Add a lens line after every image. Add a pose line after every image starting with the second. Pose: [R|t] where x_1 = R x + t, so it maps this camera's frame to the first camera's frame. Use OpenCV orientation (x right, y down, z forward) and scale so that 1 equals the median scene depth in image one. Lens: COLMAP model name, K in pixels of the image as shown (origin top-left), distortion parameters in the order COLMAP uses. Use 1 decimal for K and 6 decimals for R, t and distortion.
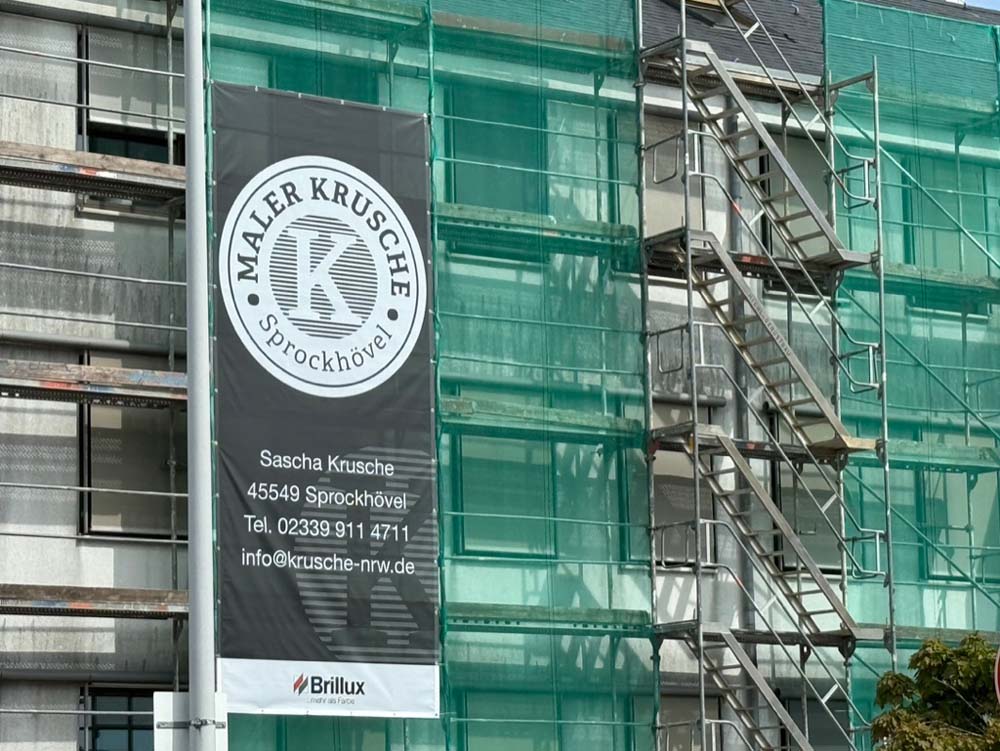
lens RADIAL K [[3177.4, 0, 496.7], [0, 3177.4, 407.1], [0, 0, 1]] dist [0.191052, 0.000000]
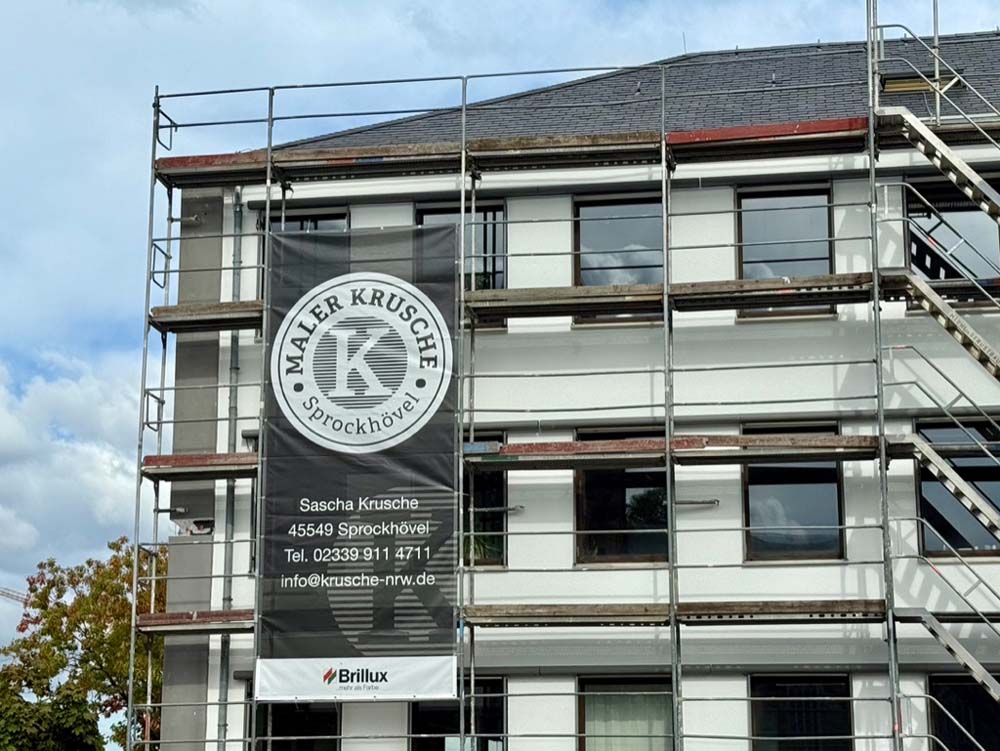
lens RADIAL K [[2179.7, 0, 493.3], [0, 2179.7, 347.1], [0, 0, 1]] dist [0.182991, 0.000000]
pose [[0.714698, -0.142370, -0.684790, 0.607886], [0.092586, 0.989706, -0.109134, 0.056754], [0.693279, 0.014596, 0.720522, 0.389970]]
